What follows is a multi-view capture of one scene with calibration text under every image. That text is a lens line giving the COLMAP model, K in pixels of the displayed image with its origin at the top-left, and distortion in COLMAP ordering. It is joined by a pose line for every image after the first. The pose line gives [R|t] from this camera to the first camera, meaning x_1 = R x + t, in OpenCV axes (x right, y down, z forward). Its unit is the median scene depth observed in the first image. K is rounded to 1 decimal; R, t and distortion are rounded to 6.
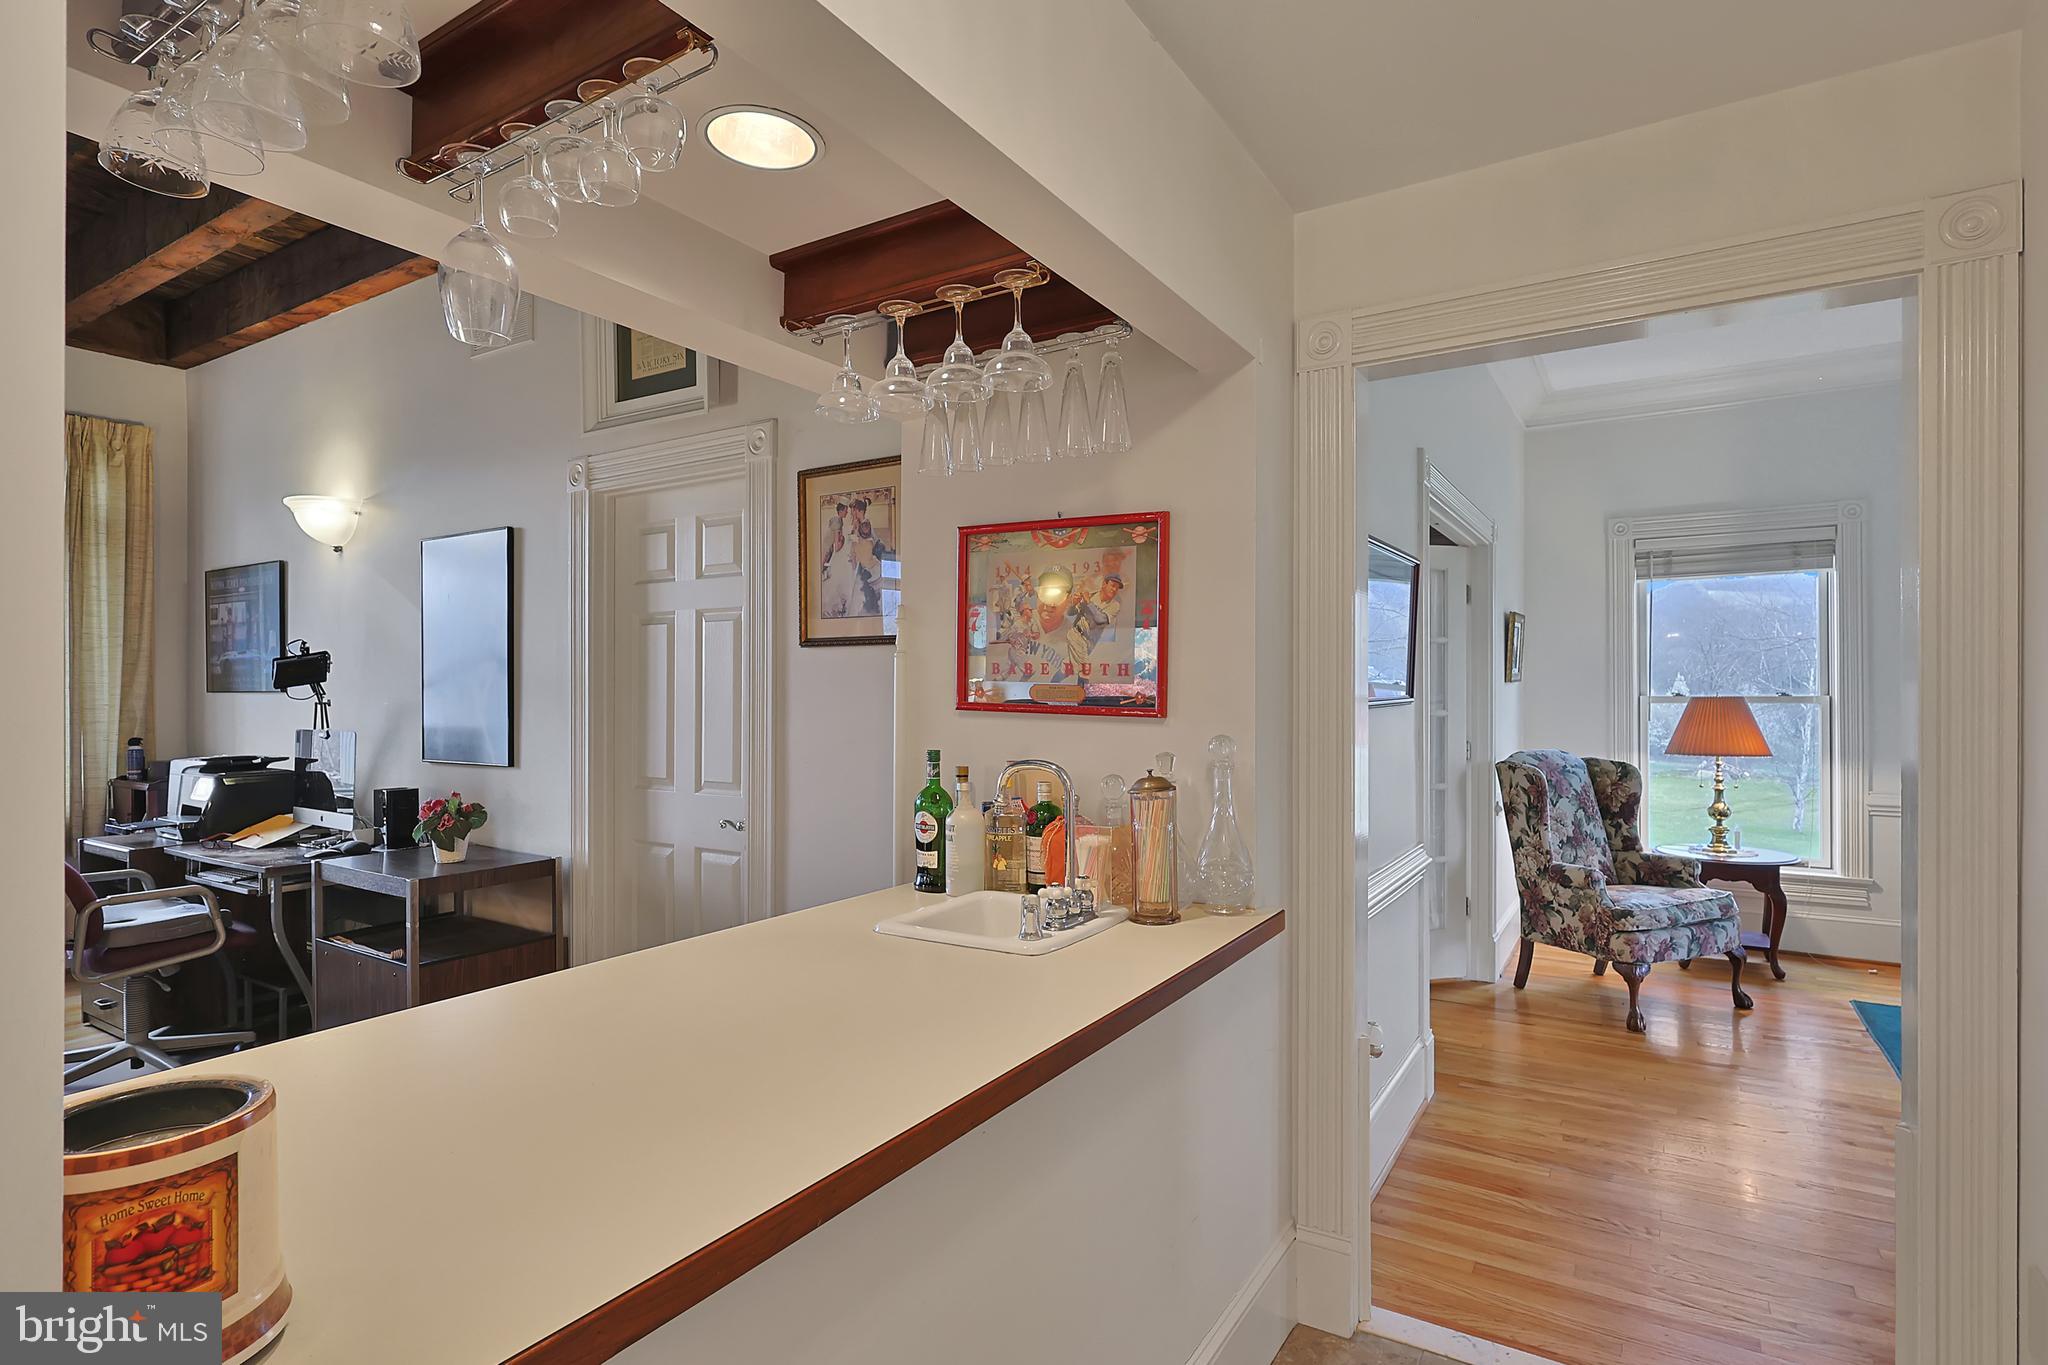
lens RADIAL K [[1031.0, 0, 1031.2], [0, 1031.0, 689.9], [0, 0, 1]] dist [-0.000132, 0.000503]
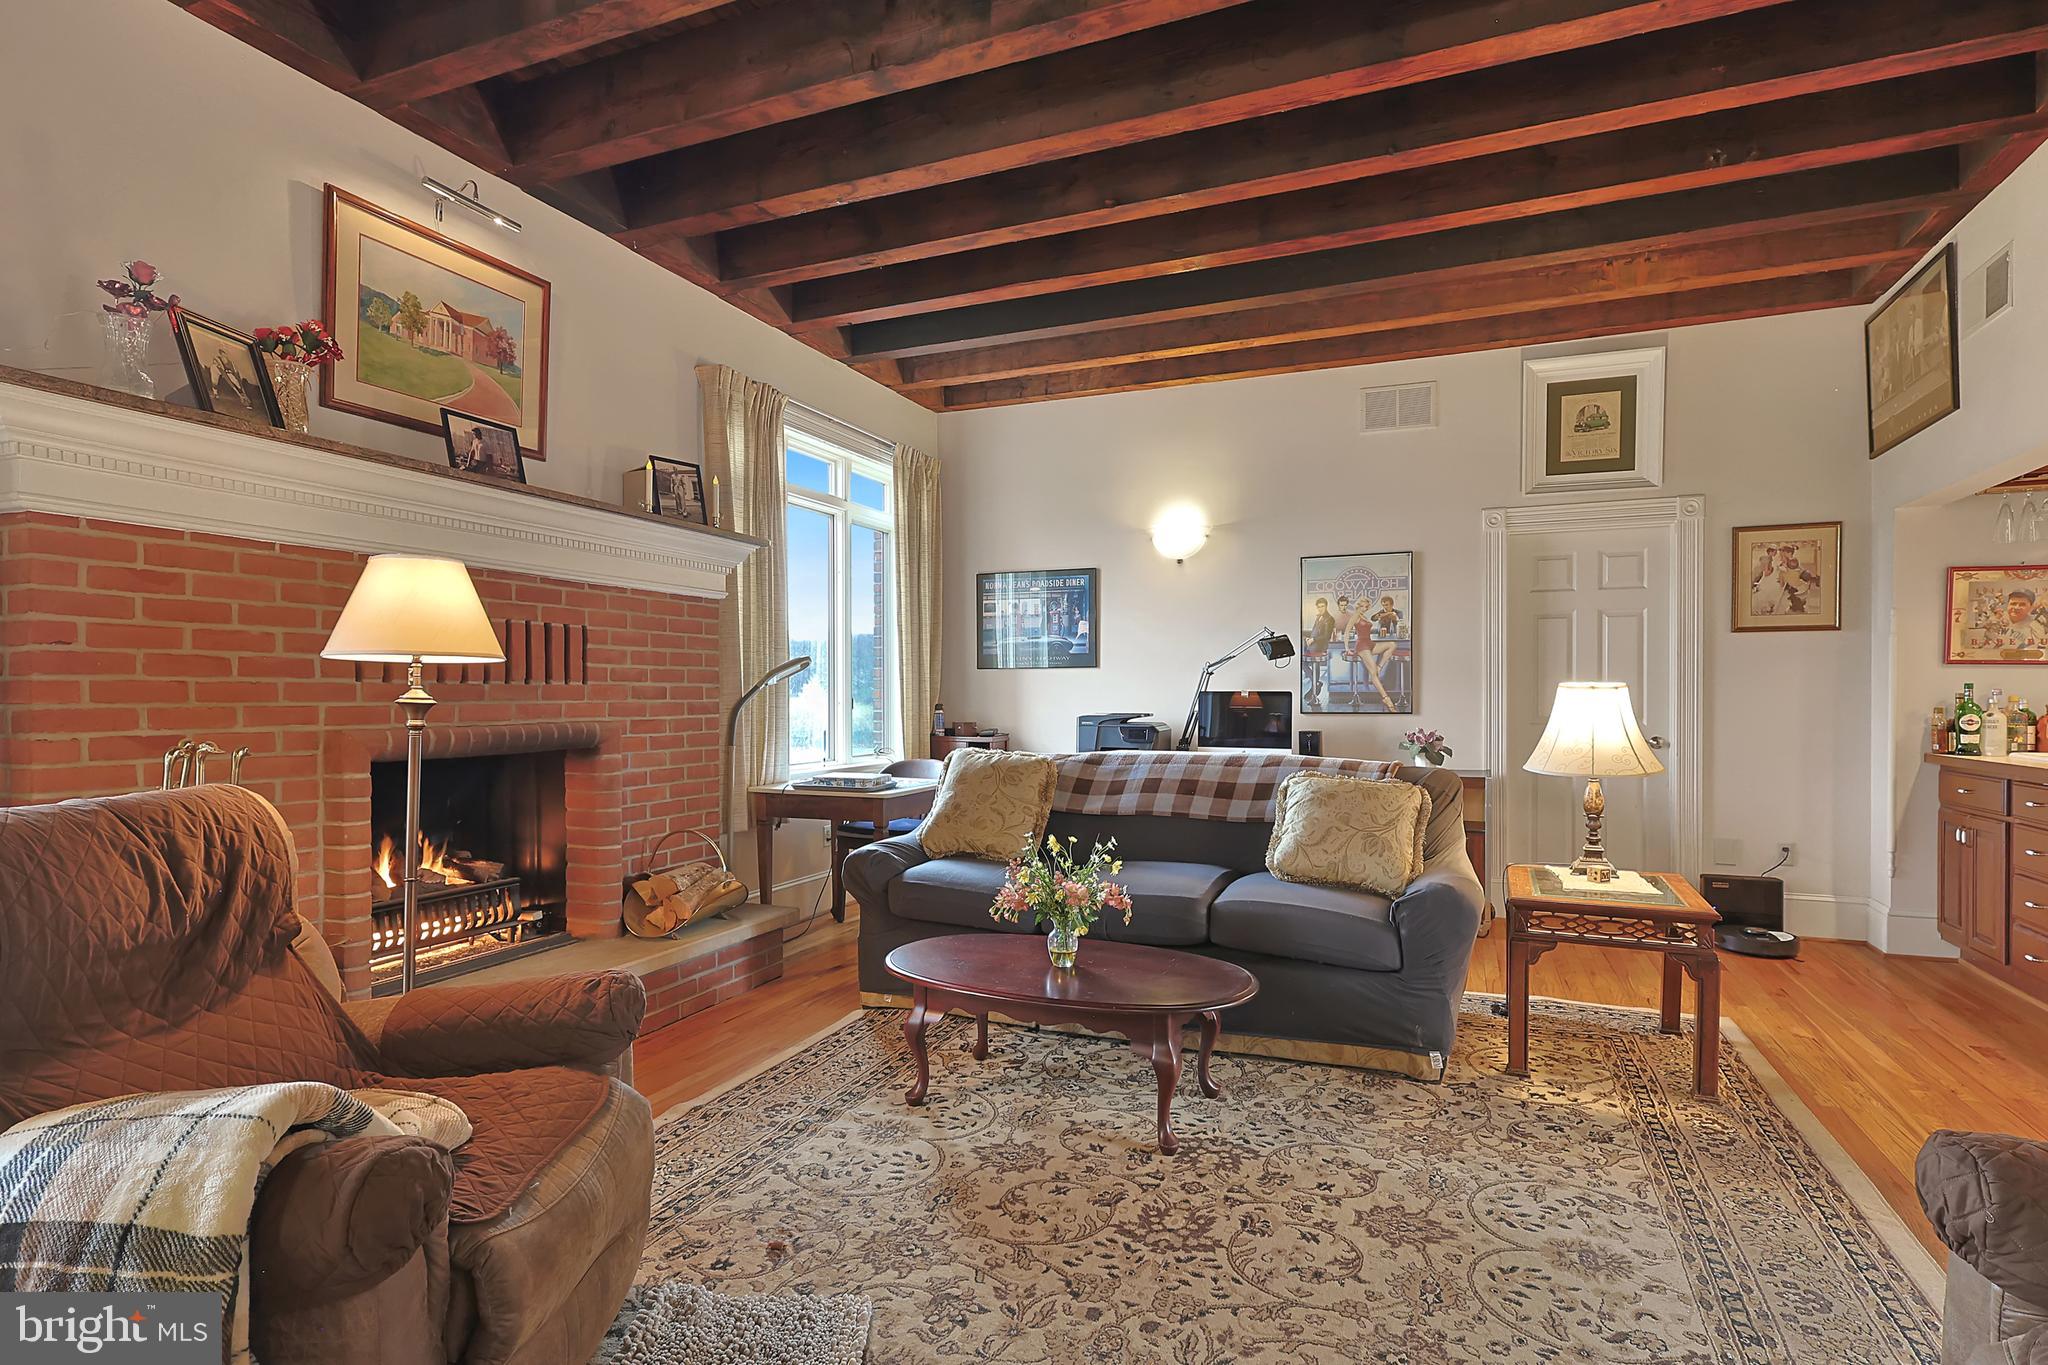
lens RADIAL K [[1039.3, 0, 1040.6], [0, 1039.3, 701.1], [0, 0, 1]] dist [-0.000698, 0.002133]
pose [[0.987622, -0.004815, 0.156779, -2.052442], [0.003118, 0.999934, 0.011064, 0.062351], [-0.156822, -0.010438, 0.987572, -0.639164]]
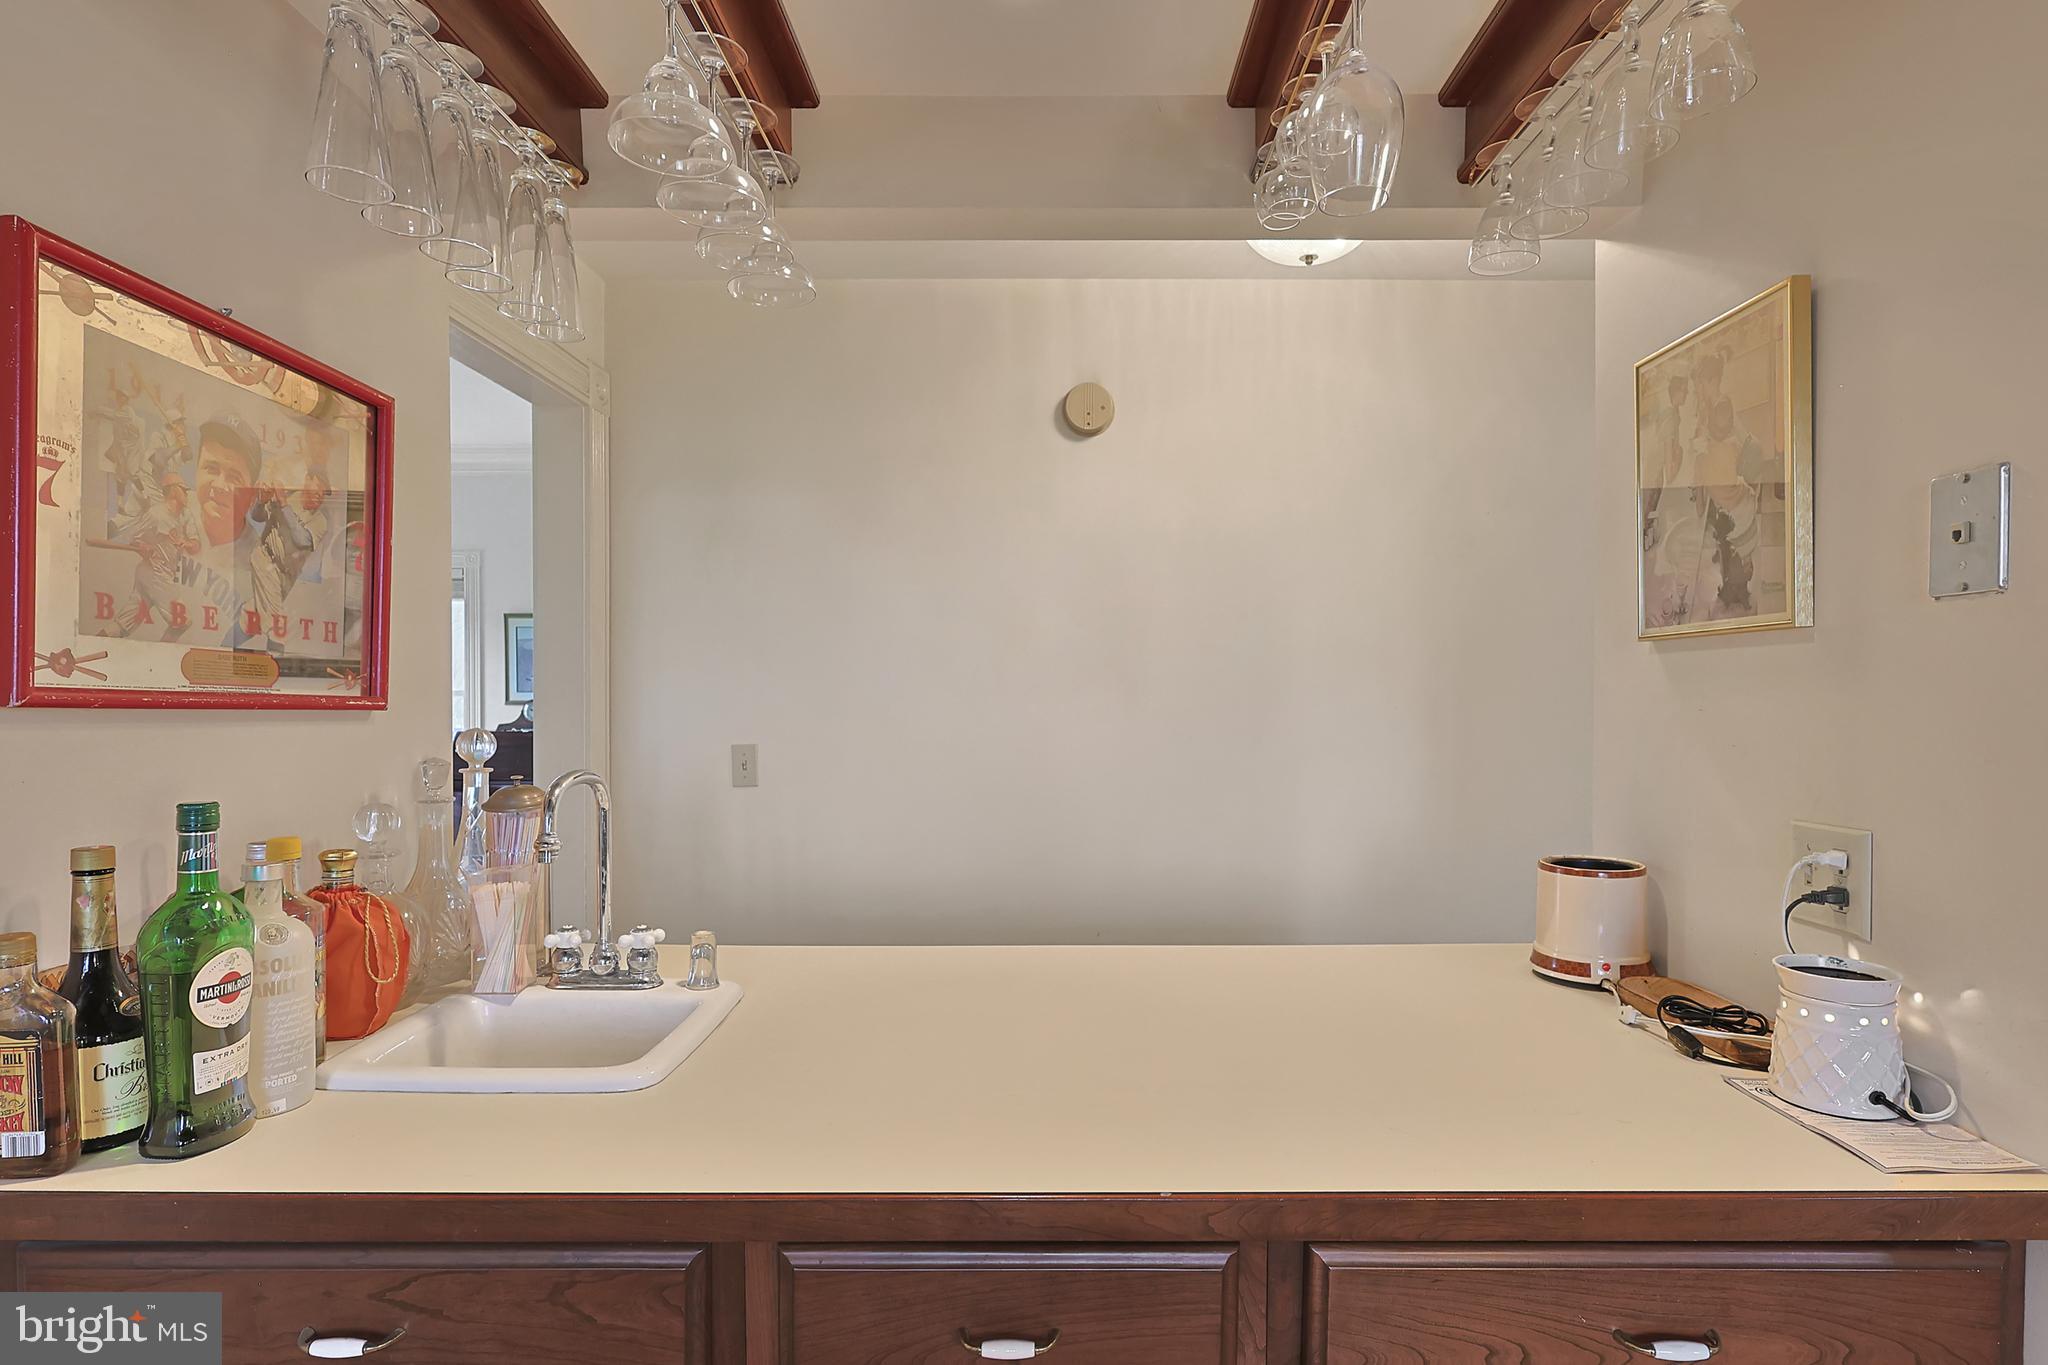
lens RADIAL K [[1024.4, 0, 1028.6], [0, 1024.4, 682.3], [0, 0, 1]] dist [-0.001346, 0.000714]
pose [[-0.514868, 0.019509, 0.857048, -0.581972], [0.022902, 0.999697, -0.008998, 0.022299], [-0.856964, 0.014995, -0.515159, 0.892301]]
